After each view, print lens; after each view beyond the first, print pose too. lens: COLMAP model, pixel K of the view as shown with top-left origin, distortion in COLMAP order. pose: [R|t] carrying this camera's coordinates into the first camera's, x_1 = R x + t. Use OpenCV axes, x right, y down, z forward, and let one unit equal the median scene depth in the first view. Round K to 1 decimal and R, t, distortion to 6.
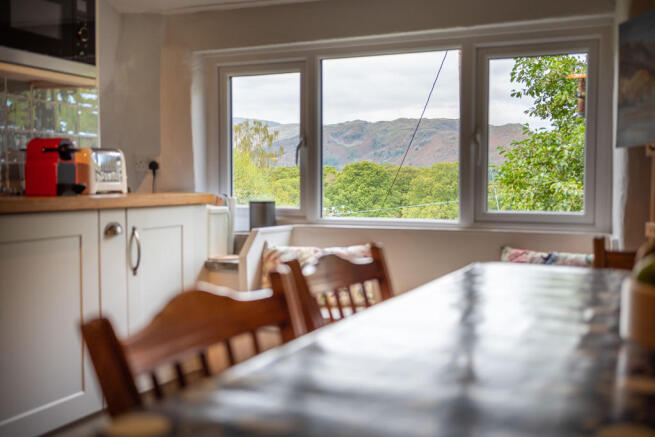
lens RADIAL K [[728.5, 0, 331.8], [0, 728.5, 224.1], [0, 0, 1]] dist [-0.010178, 0.000000]
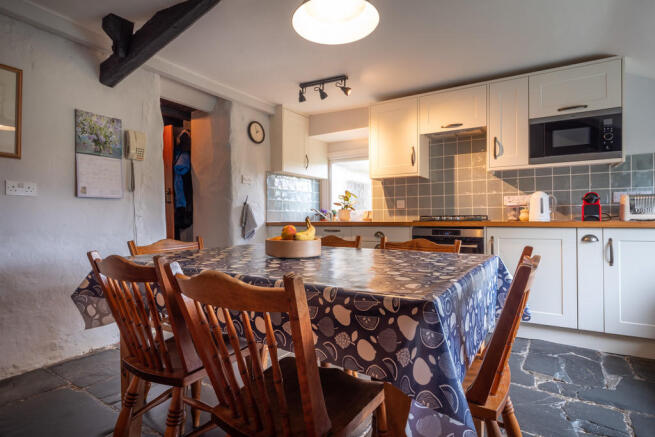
lens RADIAL K [[351.5, 0, 325.2], [0, 351.5, 219.9], [0, 0, 1]] dist [-0.002865, -0.003874]
pose [[-0.160877, -0.000716, -0.986974, 0.561212], [-0.055270, 0.998437, 0.008285, -0.008183], [0.985426, 0.055882, -0.160665, 0.355553]]
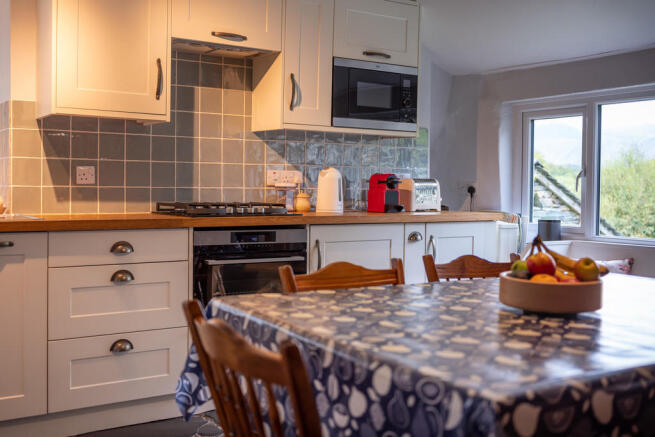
lens RADIAL K [[728.5, 0, 325.9], [0, 728.5, 204.7], [0, 0, 1]] dist [-0.010178, 0.000000]
pose [[0.834434, 0.023348, -0.550613, 0.275780], [-0.044296, 0.998711, -0.024780, -0.009903], [0.549325, 0.045067, 0.834393, -0.251930]]
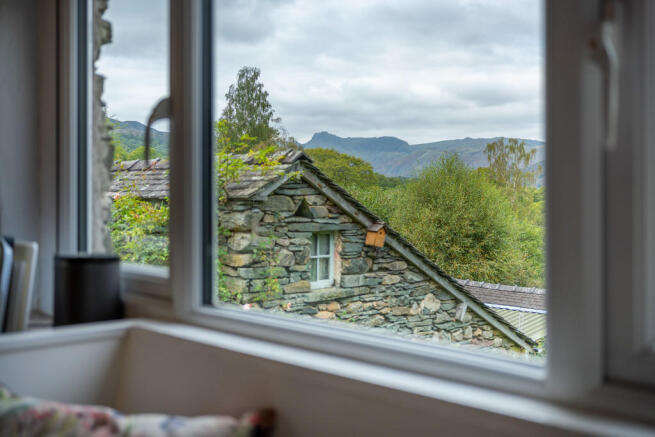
lens RADIAL K [[728.5, 0, 327.6], [0, 728.5, 215.0], [0, 0, 1]] dist [-0.010178, 0.000000]
pose [[0.934460, 0.015683, -0.355724, 0.180968], [-0.030302, 0.998908, -0.035560, -0.044635], [0.354777, 0.044008, 0.933914, 0.678633]]
